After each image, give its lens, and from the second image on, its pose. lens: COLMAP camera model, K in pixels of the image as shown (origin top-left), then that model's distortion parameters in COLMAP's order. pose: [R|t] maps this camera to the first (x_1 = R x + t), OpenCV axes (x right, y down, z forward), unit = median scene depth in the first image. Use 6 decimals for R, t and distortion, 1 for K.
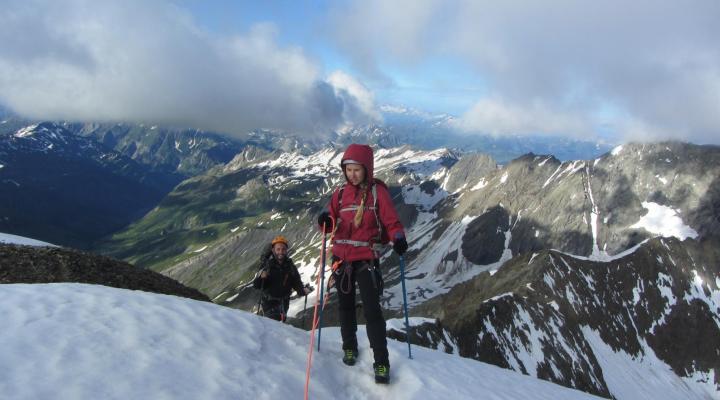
lens RADIAL K [[598.6, 0, 374.2], [0, 598.6, 197.4], [0, 0, 1]] dist [-0.027280, 0.006693]
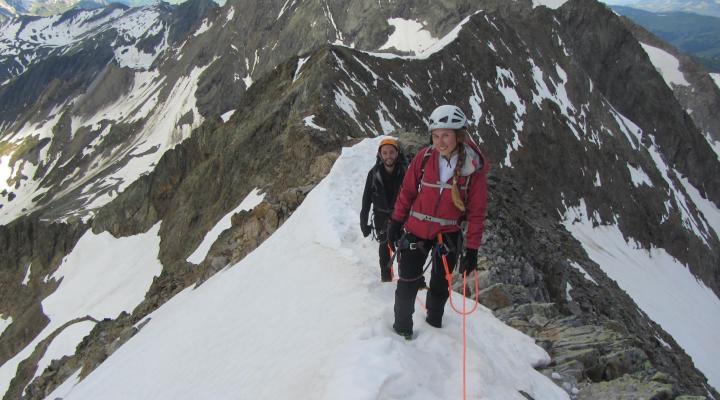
lens RADIAL K [[598.6, 0, 374.2], [0, 598.6, 197.4], [0, 0, 1]] dist [-0.027280, 0.006693]
pose [[0.898315, -0.234493, 0.371542, 0.031644], [0.140470, 0.954563, 0.262827, 0.022741], [-0.416291, -0.183911, 0.890437, 0.144091]]
